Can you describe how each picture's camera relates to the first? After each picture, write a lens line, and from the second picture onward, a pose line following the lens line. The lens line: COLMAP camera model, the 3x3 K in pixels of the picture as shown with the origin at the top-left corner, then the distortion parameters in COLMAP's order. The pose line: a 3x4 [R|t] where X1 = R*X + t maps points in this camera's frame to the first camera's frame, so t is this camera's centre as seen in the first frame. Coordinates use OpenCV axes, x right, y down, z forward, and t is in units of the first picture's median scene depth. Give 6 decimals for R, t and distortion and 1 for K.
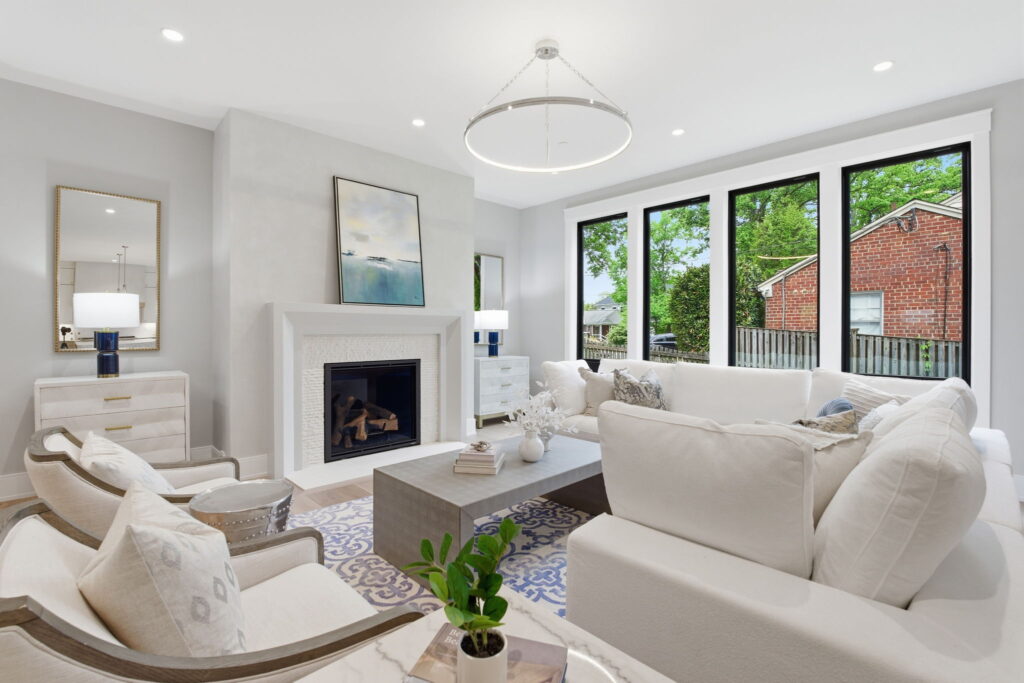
lens RADIAL K [[462.9, 0, 506.5], [0, 462.9, 341.1], [0, 0, 1]] dist [-0.005659, 0.000923]
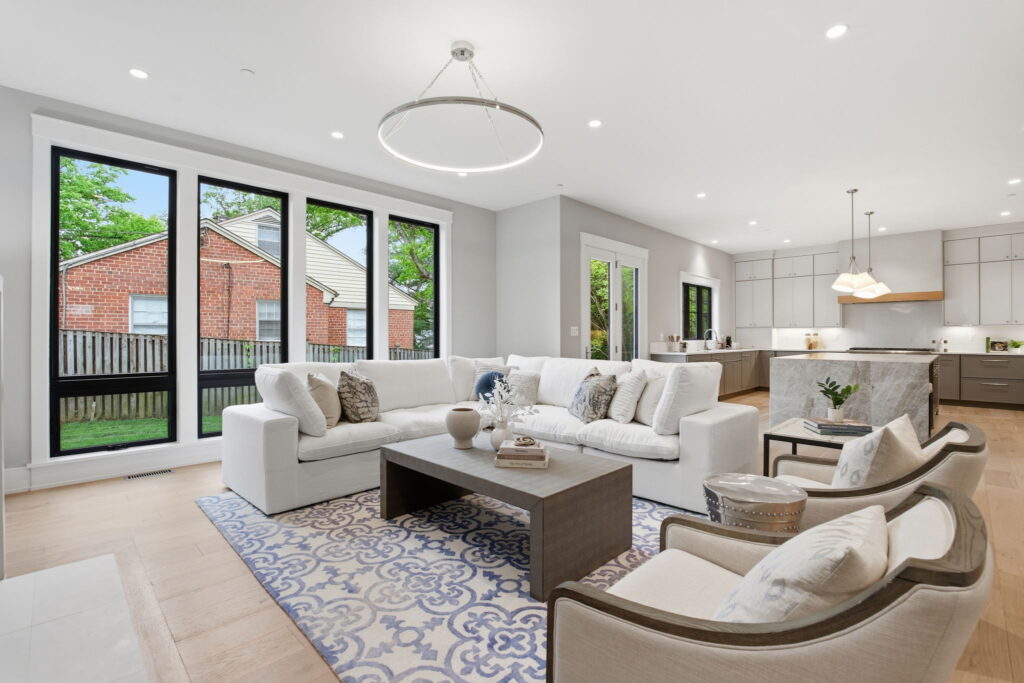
lens RADIAL K [[462.9, 0, 510.8], [0, 462.9, 334.8], [0, 0, 1]] dist [-0.005659, 0.000923]
pose [[-0.019807, 0.000992, 0.999803, -0.651990], [0.024562, 0.999698, -0.000505, -0.002211], [-0.999502, 0.024547, -0.019826, 0.641371]]
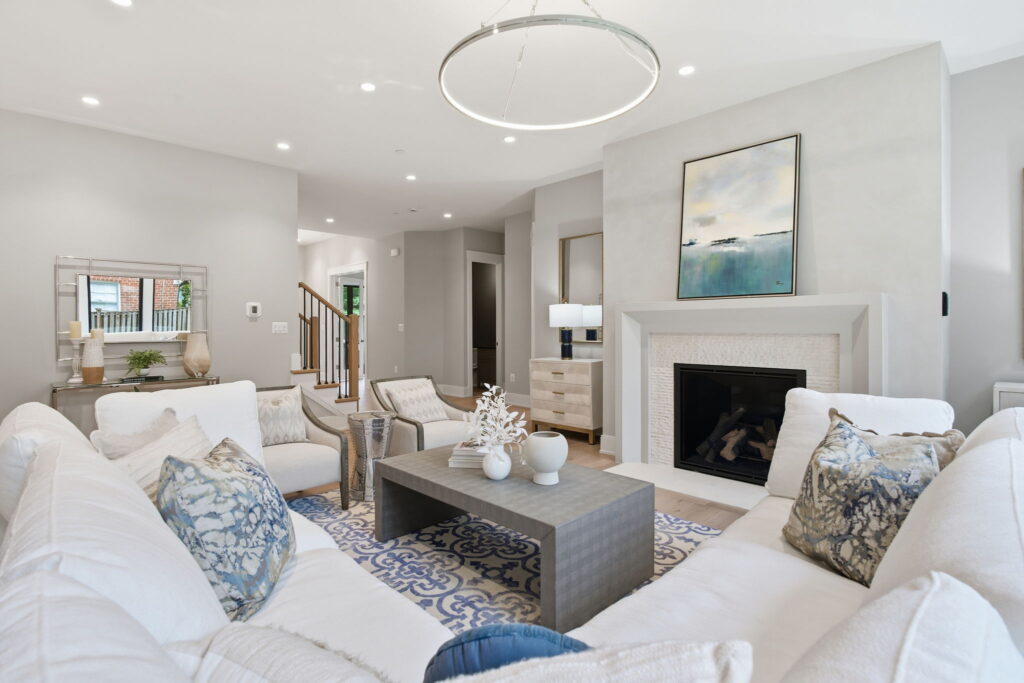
lens RADIAL K [[498.1, 0, 509.0], [0, 498.1, 336.6], [0, 0, 1]] dist [-0.006480, -0.000256]
pose [[0.005082, 0.013817, -0.999892, 0.636848], [-0.025530, 0.999580, 0.013683, -0.012018], [0.999661, 0.025458, 0.005433, 0.652371]]
